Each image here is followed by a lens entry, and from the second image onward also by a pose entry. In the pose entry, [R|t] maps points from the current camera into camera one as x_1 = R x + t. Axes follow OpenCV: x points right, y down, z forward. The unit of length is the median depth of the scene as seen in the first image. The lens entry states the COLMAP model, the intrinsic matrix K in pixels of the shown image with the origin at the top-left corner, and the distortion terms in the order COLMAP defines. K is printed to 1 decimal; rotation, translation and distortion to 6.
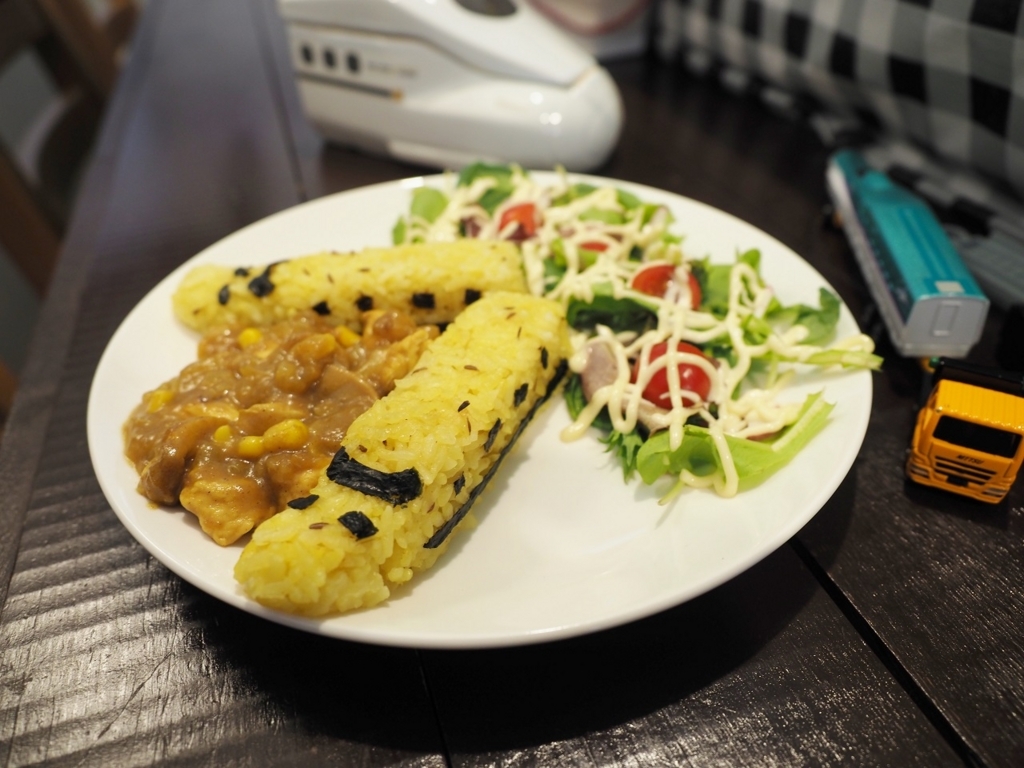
lens RADIAL K [[738.3, 0, 511.4], [0, 738.3, 377.6], [0, 0, 1]] dist [-0.032282, 0.012483]
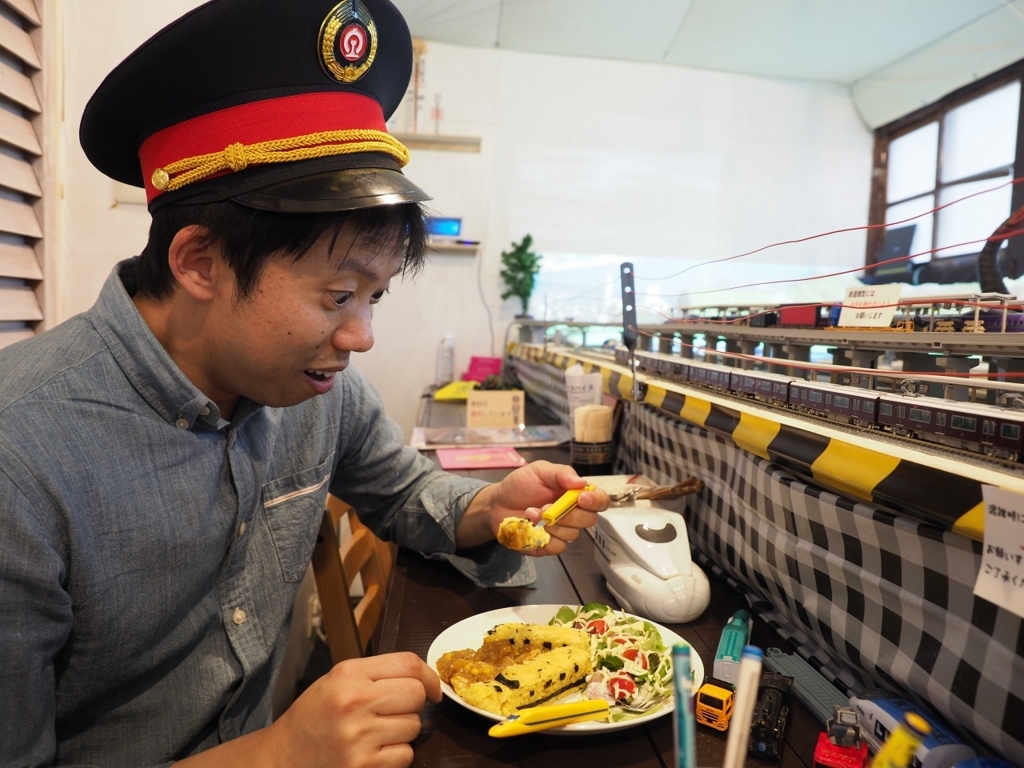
lens RADIAL K [[738.3, 0, 509.4], [0, 738.3, 384.2], [0, 0, 1]] dist [-0.032282, 0.012483]
pose [[0.928719, 0.068558, -0.364392, 0.783112], [-0.256943, 0.827530, -0.499174, 0.561738], [0.267323, 0.557220, 0.786158, -1.962391]]
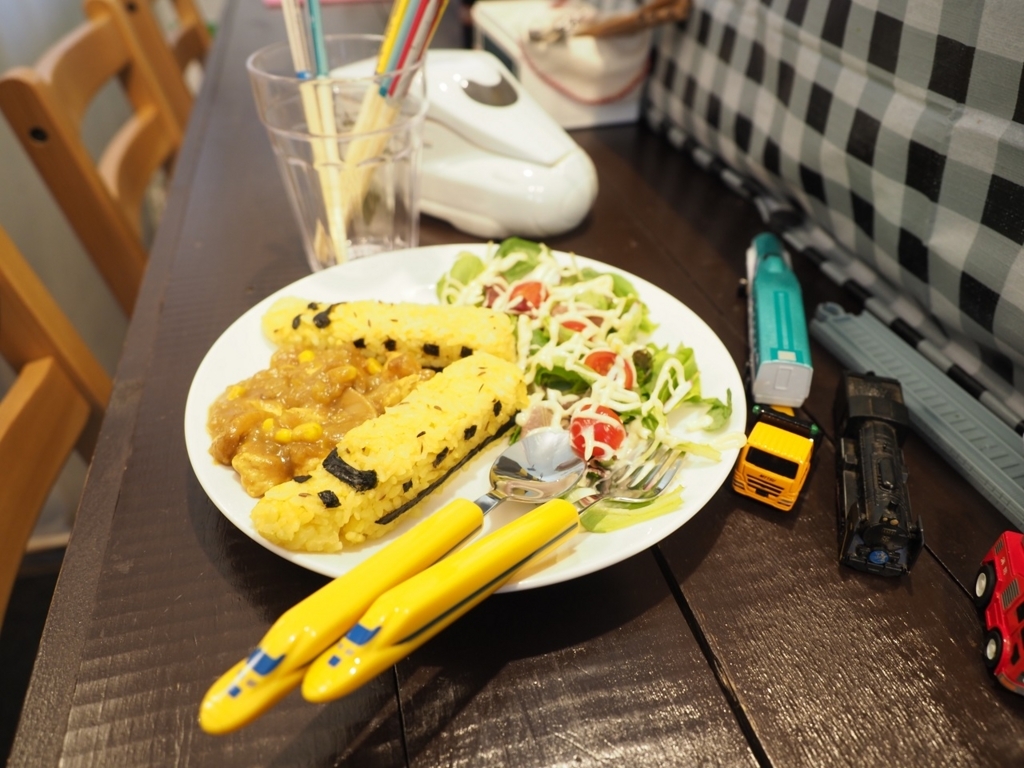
lens RADIAL K [[738.3, 0, 516.2], [0, 738.3, 390.2], [0, 0, 1]] dist [-0.032282, 0.012483]
pose [[0.975581, 0.166566, -0.143173, 0.279483], [-0.165673, 0.986012, 0.018215, -0.094153], [0.144204, 0.005949, 0.989530, -0.377683]]
